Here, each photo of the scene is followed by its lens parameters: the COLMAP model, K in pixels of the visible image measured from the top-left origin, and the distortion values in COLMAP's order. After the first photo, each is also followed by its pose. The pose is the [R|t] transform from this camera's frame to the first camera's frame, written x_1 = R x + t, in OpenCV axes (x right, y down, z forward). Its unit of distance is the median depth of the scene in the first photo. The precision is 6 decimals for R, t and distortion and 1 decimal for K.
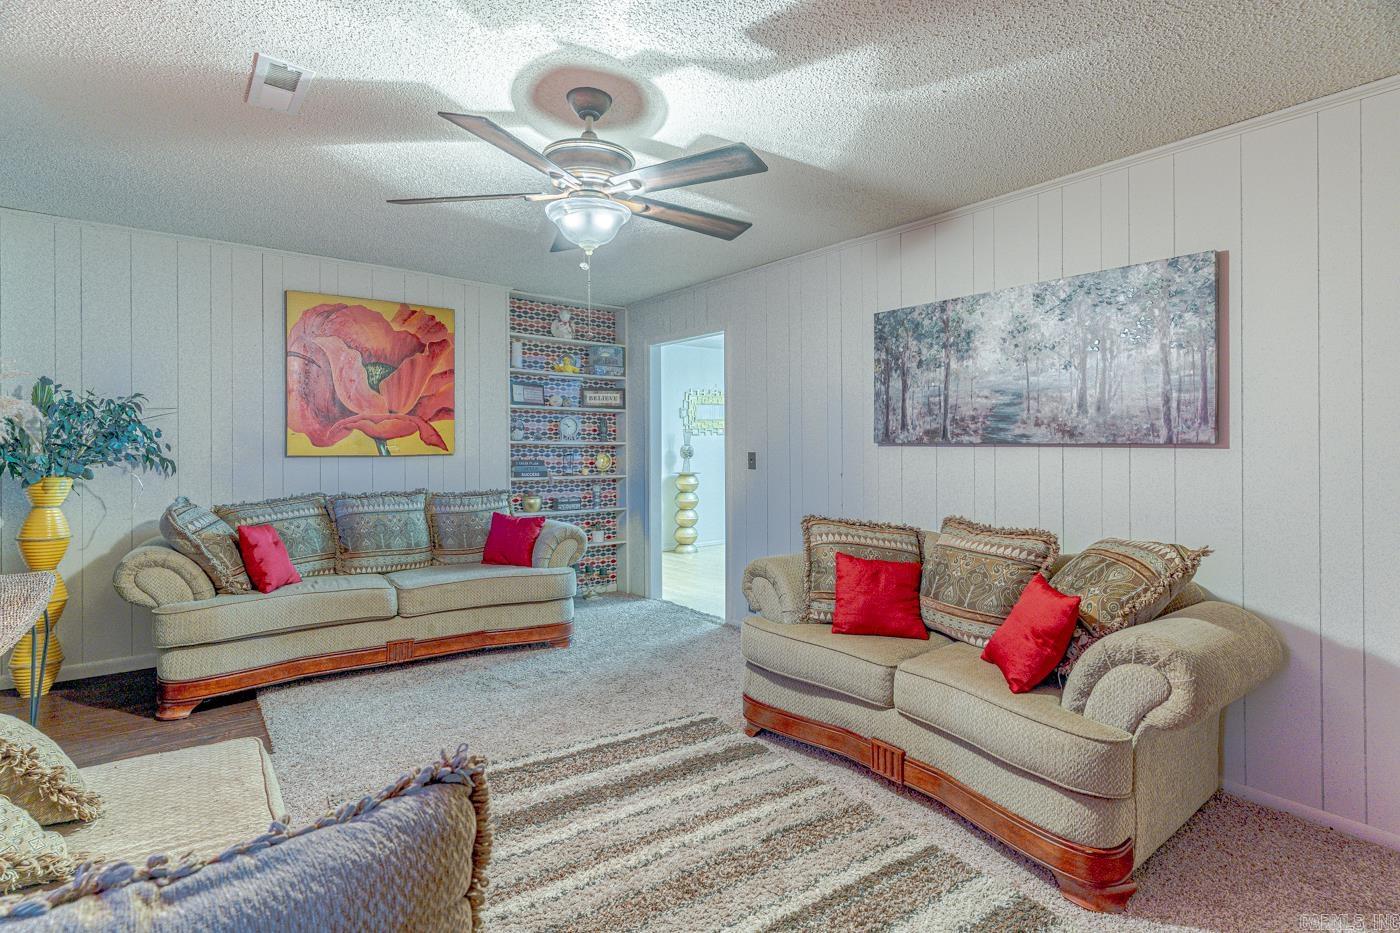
lens RADIAL K [[667.0, 0, 683.3], [0, 667.0, 440.0], [0, 0, 1]] dist [0.000592, 0.003559]
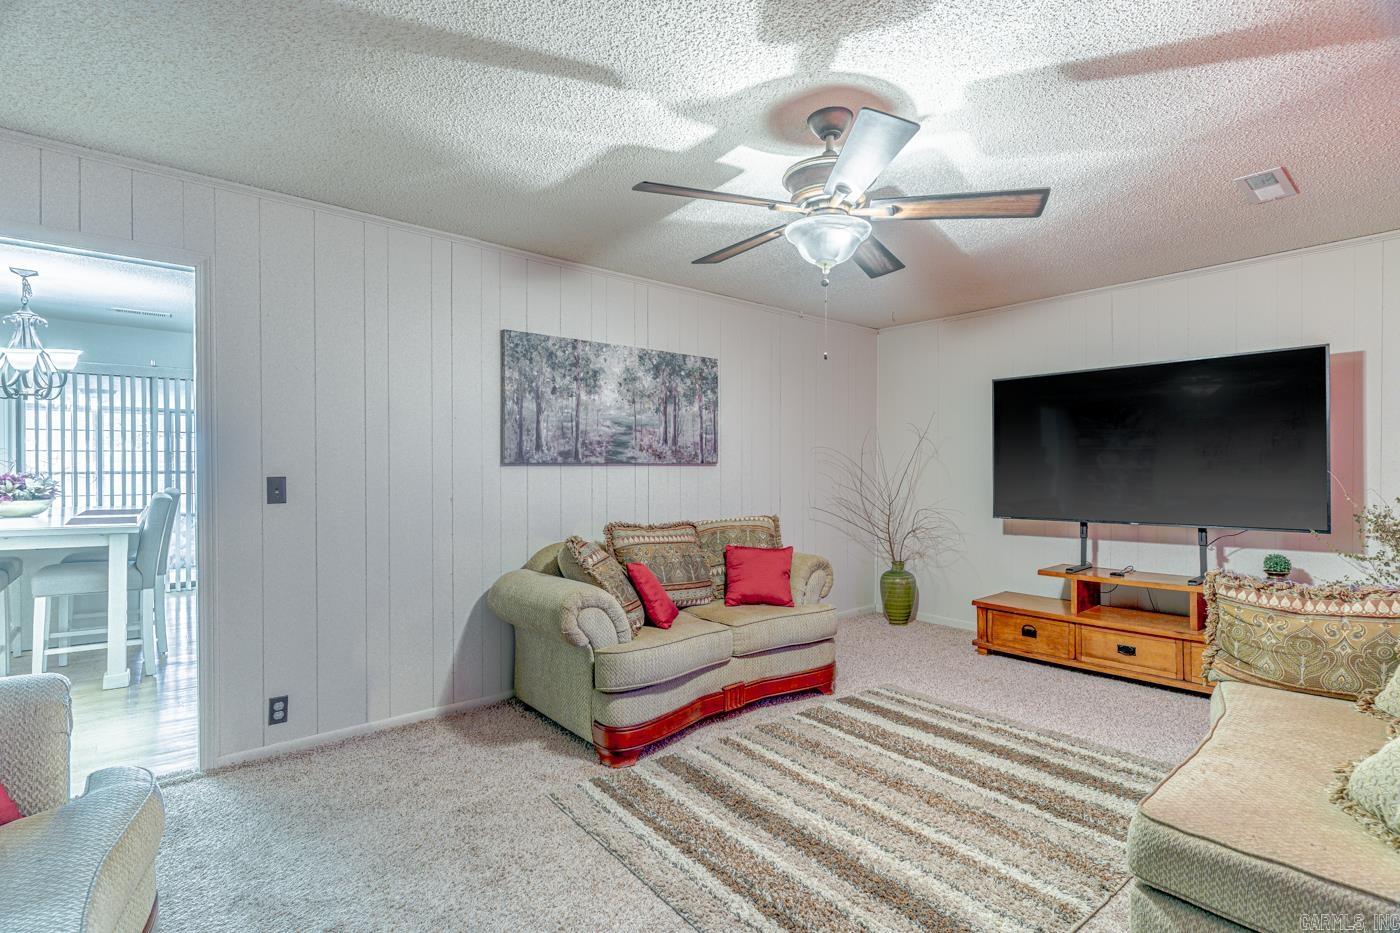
lens RADIAL K [[667.0, 0, 685.6], [0, 667.0, 471.2], [0, 0, 1]] dist [0.000592, 0.003559]
pose [[-0.053700, -0.012186, 0.998483, -0.772538], [-0.005436, 0.999914, 0.011912, 0.004092], [-0.998542, -0.004788, -0.053762, 0.870670]]
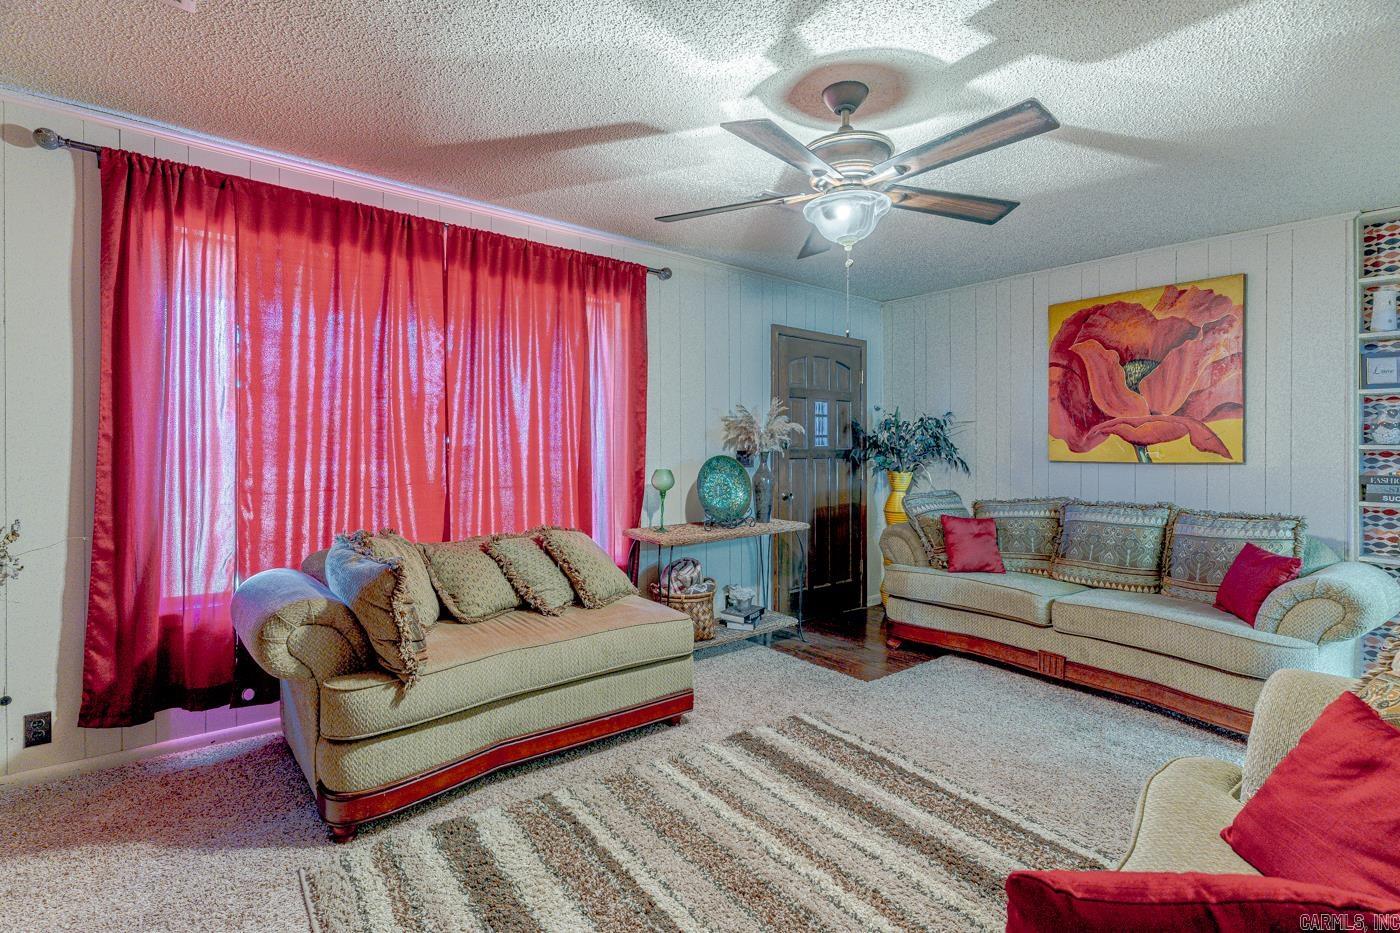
lens RADIAL K [[667.0, 0, 707.3], [0, 667.0, 455.6], [0, 0, 1]] dist [0.000592, 0.003559]
pose [[0.042573, 0.003264, -0.999088, 0.573963], [0.000166, 0.999995, 0.003274, 0.014556], [0.999093, -0.000305, 0.042573, 0.519896]]
